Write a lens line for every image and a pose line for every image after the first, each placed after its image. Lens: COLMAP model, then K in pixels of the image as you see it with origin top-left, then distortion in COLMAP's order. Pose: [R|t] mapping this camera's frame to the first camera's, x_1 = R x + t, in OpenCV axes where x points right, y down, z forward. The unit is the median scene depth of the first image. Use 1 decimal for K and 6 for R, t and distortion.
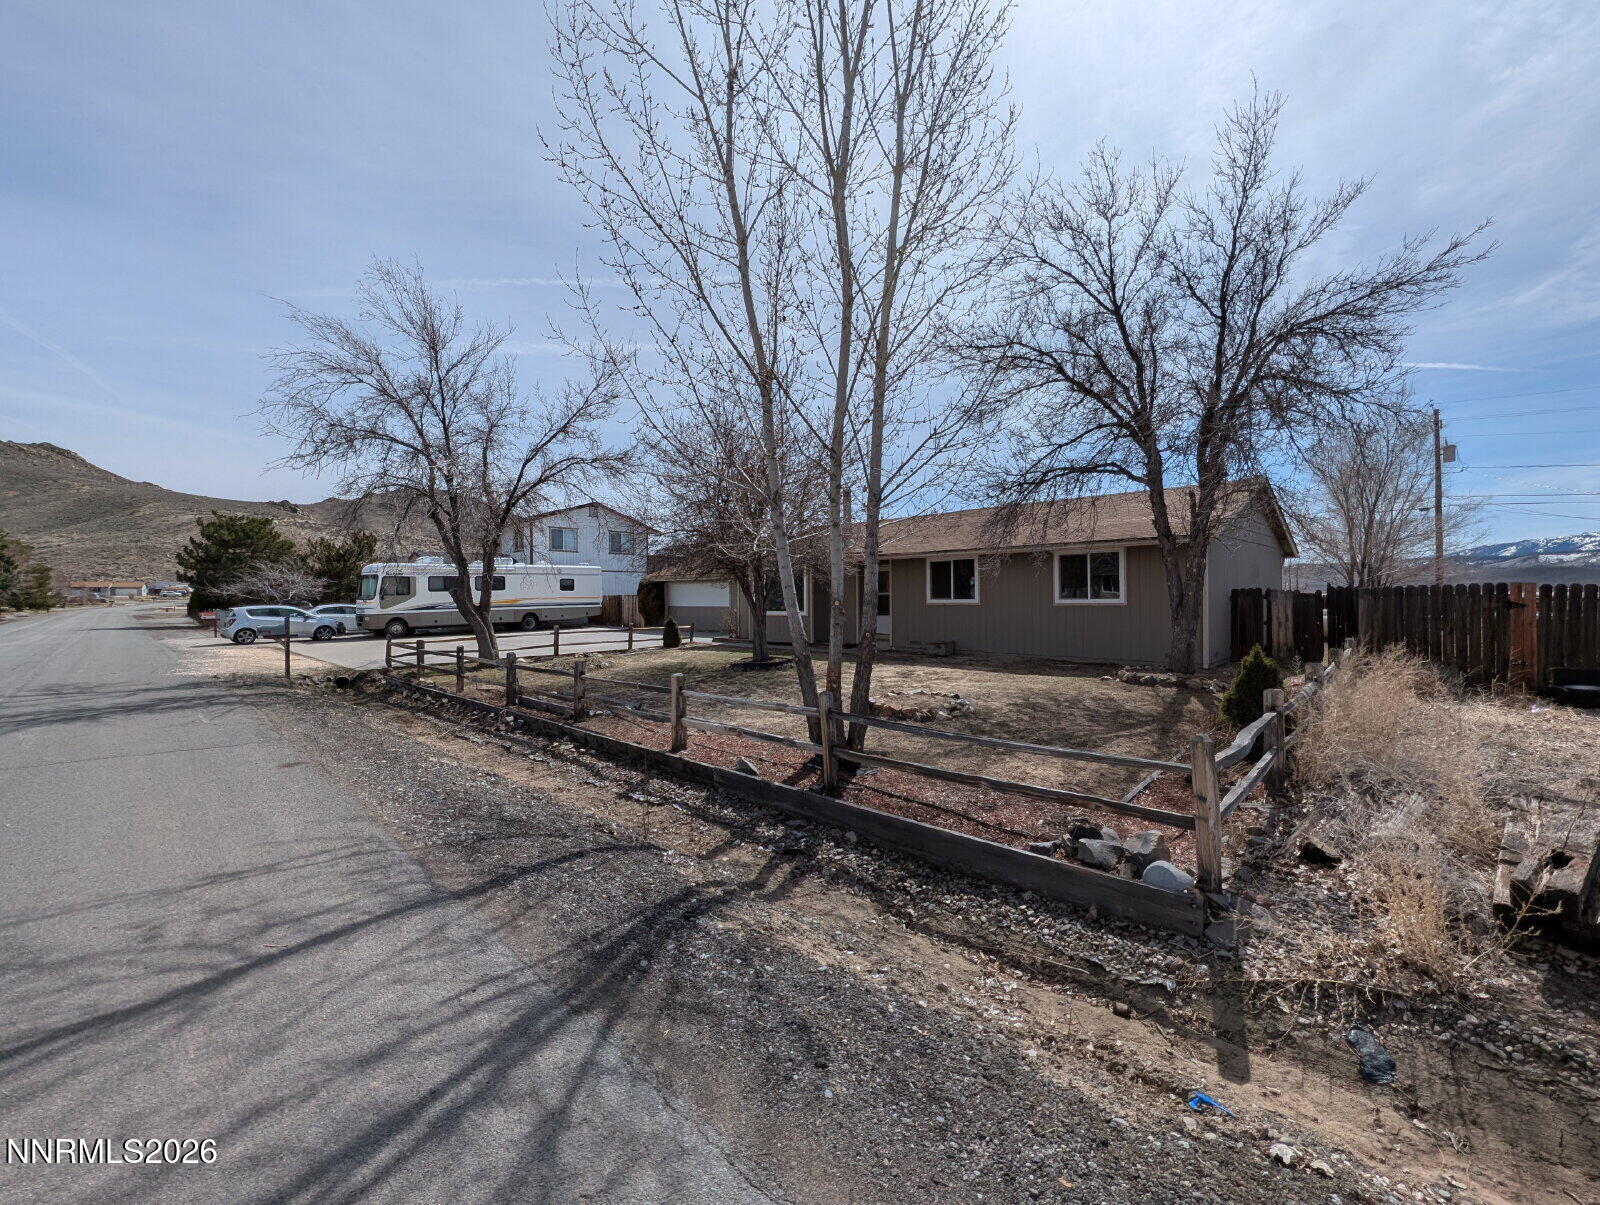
lens RADIAL K [[674.4, 0, 800.0], [0, 674.4, 602.5], [0, 0, 1]] dist [0.019670, -0.008681]
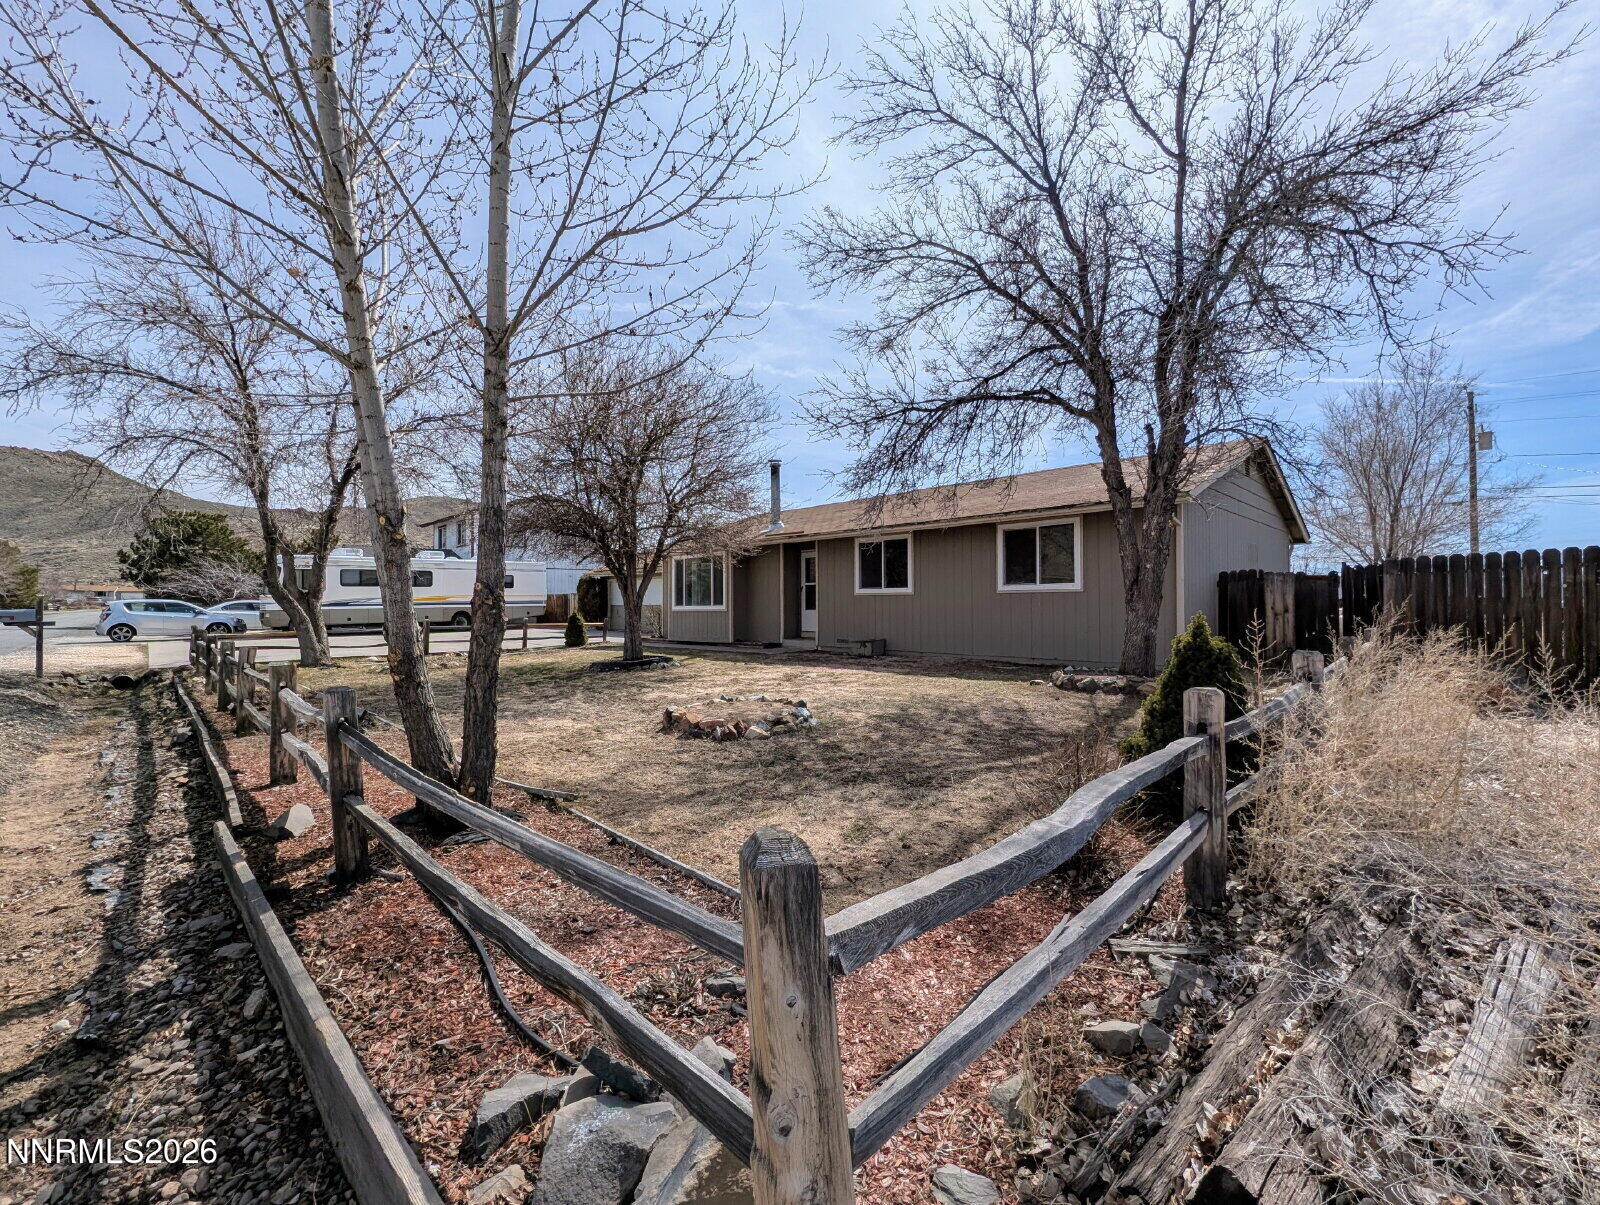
lens RADIAL K [[674.4, 0, 800.0], [0, 674.4, 602.5], [0, 0, 1]] dist [0.019670, -0.008681]
pose [[0.999750, 0.005599, -0.021634, 0.179894], [-0.005919, 0.999873, -0.014781, 0.032232], [0.021549, 0.014905, 0.999657, 0.218564]]
